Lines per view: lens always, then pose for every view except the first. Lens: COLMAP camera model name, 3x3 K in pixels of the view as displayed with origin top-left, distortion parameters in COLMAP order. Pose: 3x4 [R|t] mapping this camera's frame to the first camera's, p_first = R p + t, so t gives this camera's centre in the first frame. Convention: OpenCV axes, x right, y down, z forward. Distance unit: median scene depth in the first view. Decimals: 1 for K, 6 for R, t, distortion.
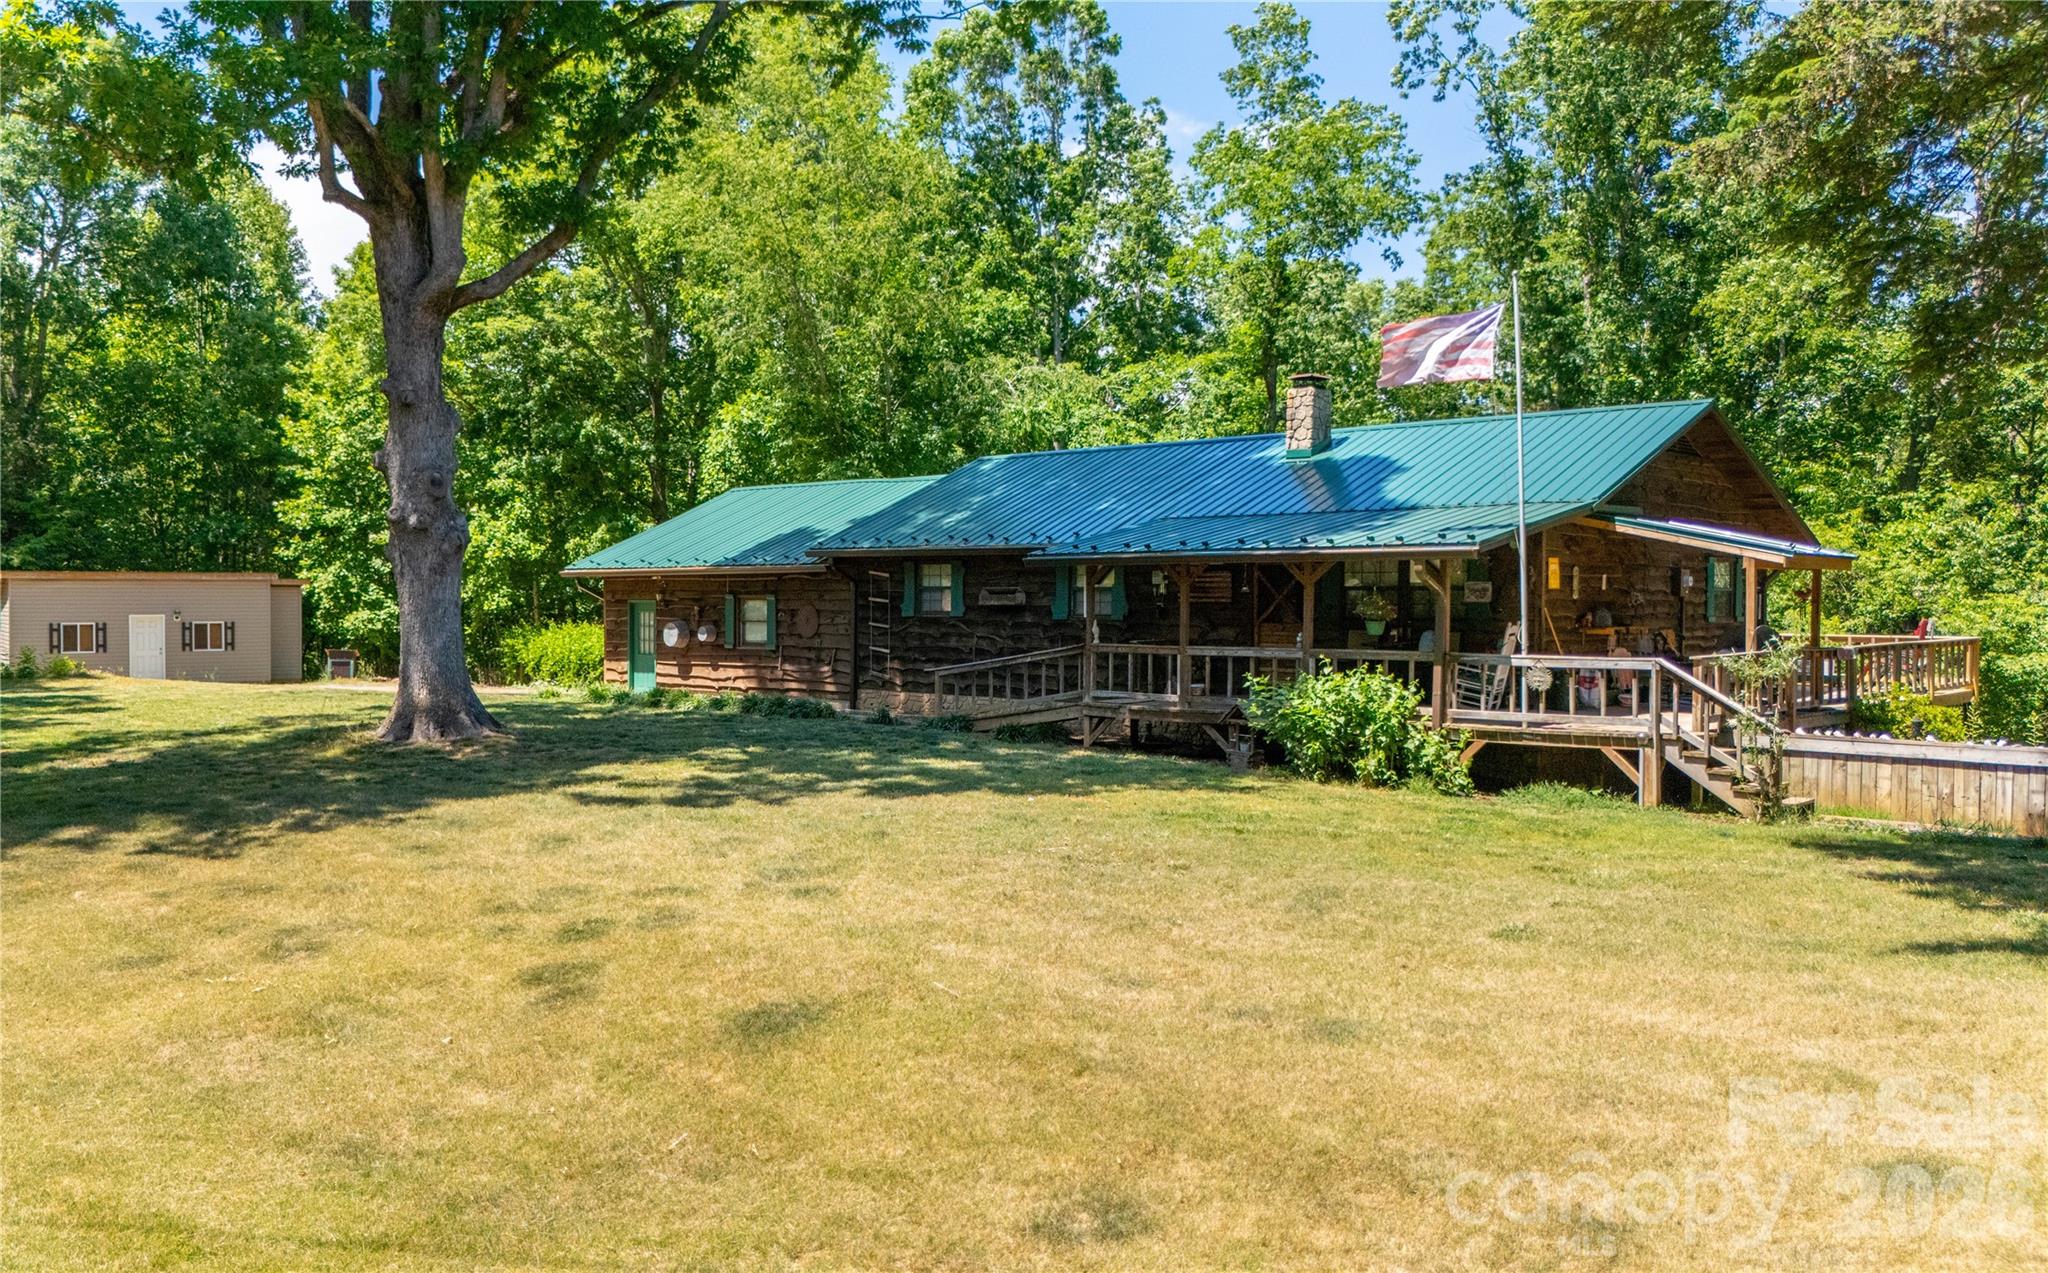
lens RADIAL K [[1458.4, 0, 1024.2], [0, 1458.4, 629.7], [0, 0, 1]] dist [0.003634, -0.006638]
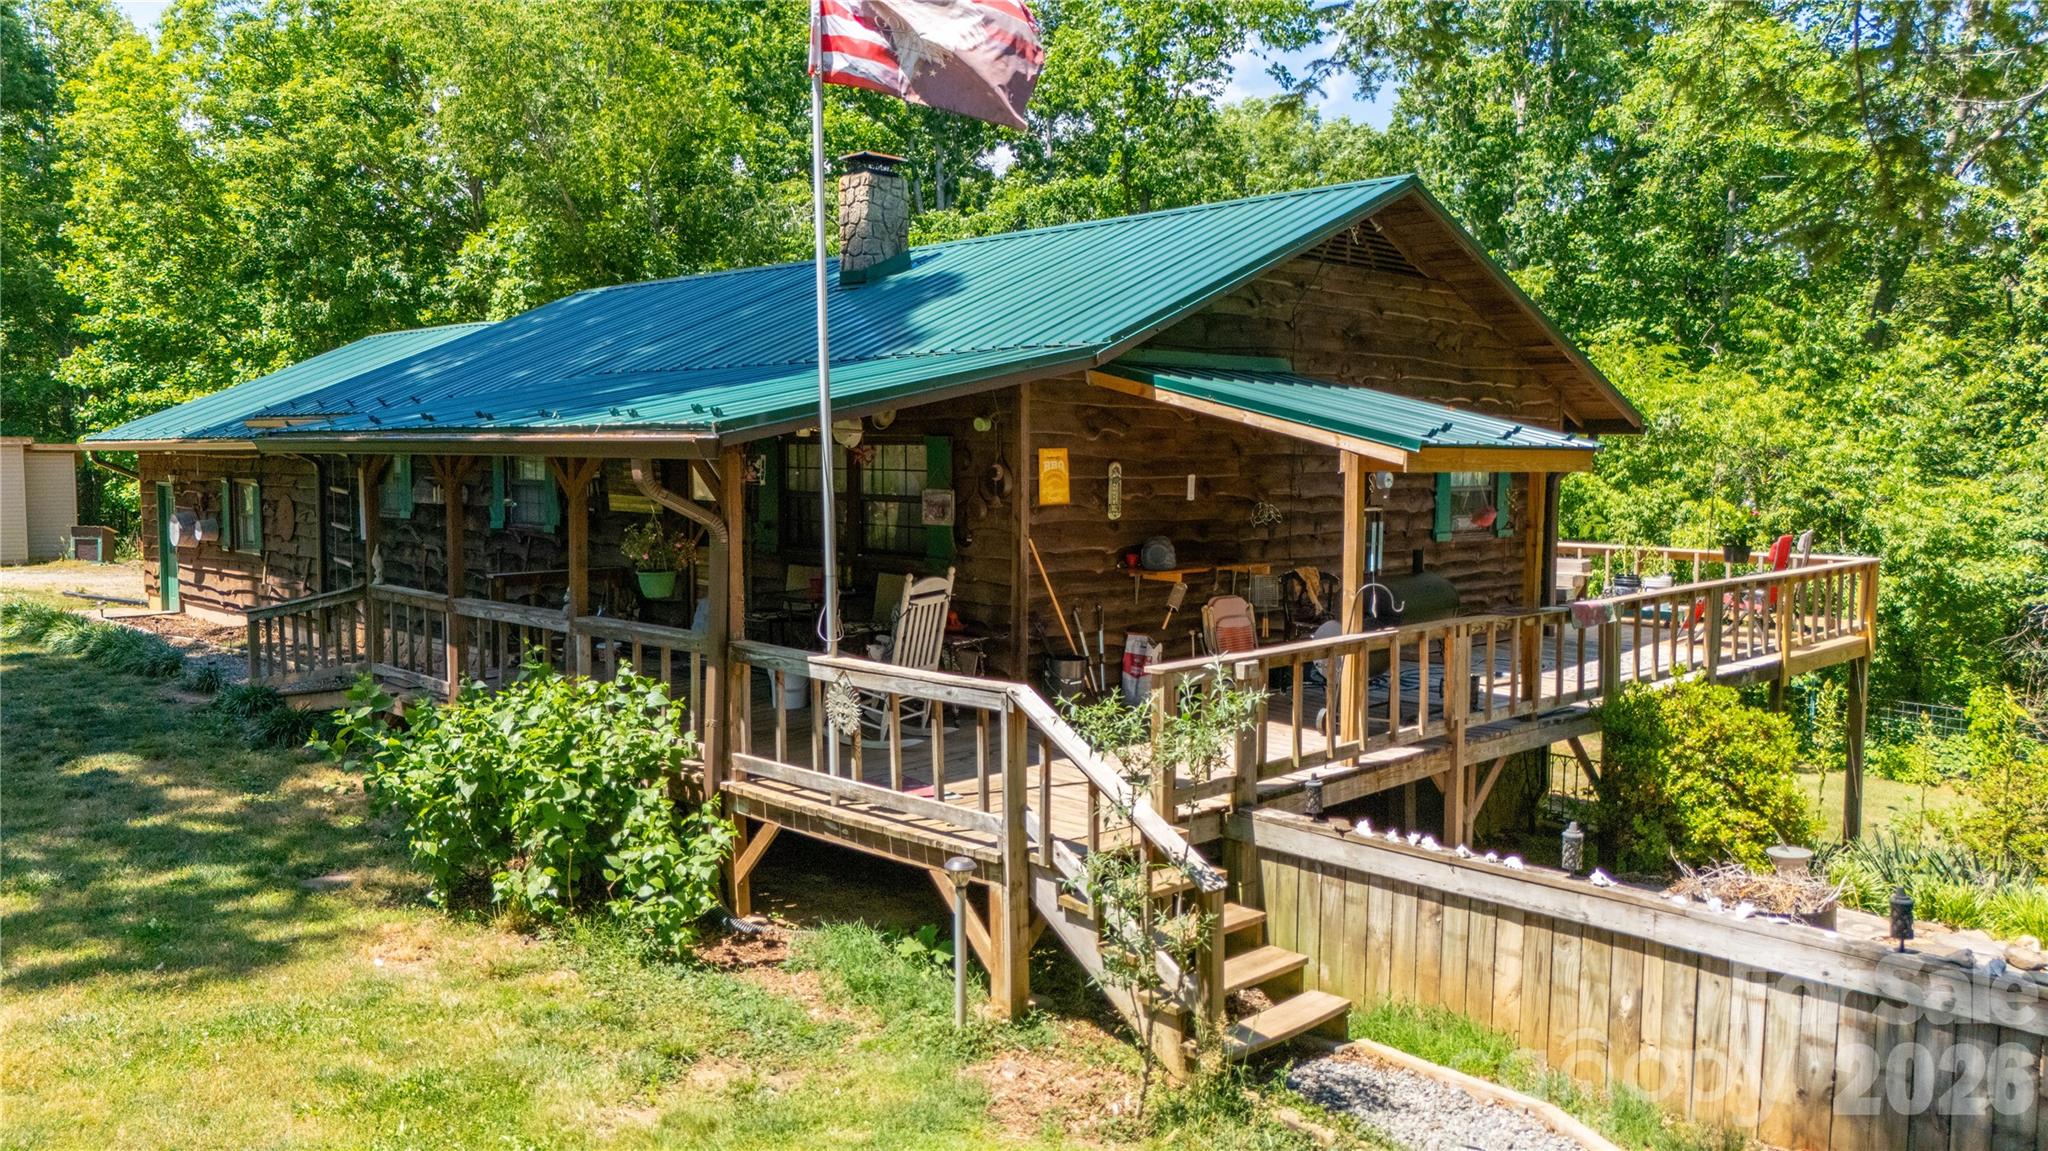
lens RADIAL K [[1494.2, 0, 1023.0], [0, 1494.2, 575.0], [0, 0, 1]] dist [0.032928, -0.002491]
pose [[0.999952, 0.000994, 0.009743, 0.340718], [-0.001526, 0.998501, 0.054717, -0.031801], [-0.009674, -0.054729, 0.998454, 0.426498]]
